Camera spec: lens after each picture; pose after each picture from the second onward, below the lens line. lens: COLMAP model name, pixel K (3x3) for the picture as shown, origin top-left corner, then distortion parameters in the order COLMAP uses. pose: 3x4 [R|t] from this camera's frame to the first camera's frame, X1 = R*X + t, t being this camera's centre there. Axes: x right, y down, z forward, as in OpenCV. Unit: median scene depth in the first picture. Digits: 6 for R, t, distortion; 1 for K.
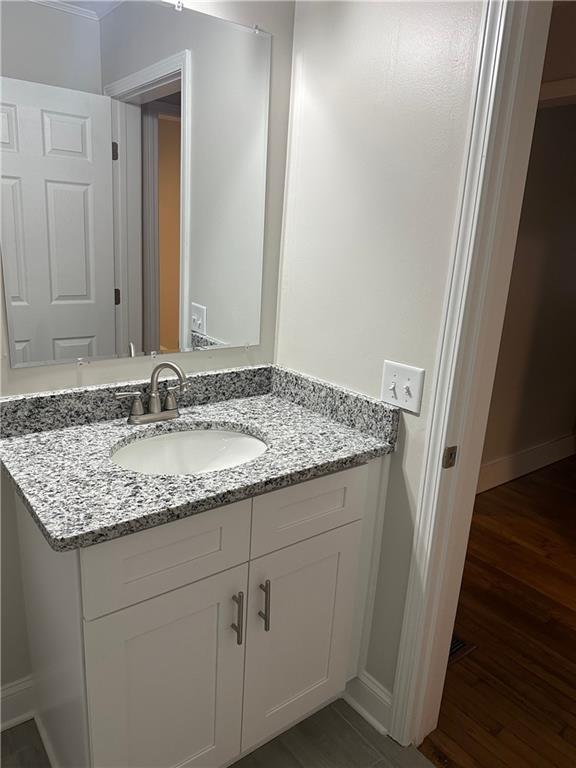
lens RADIAL K [[547.3, 0, 287.3], [0, 547.3, 383.1], [0, 0, 1]] dist [0.027976, -0.021211]
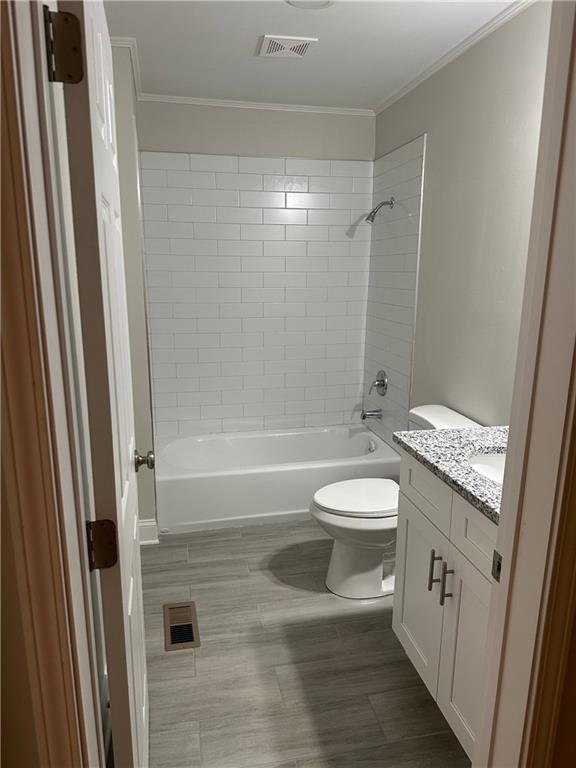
lens RADIAL K [[547.3, 0, 286.7], [0, 547.3, 384.2], [0, 0, 1]] dist [0.027976, -0.021211]
pose [[-0.429690, 0.150100, -0.890414, 1.229041], [-0.265672, 0.921427, 0.283534, -0.286221], [0.863009, 0.358389, -0.356050, 1.030561]]
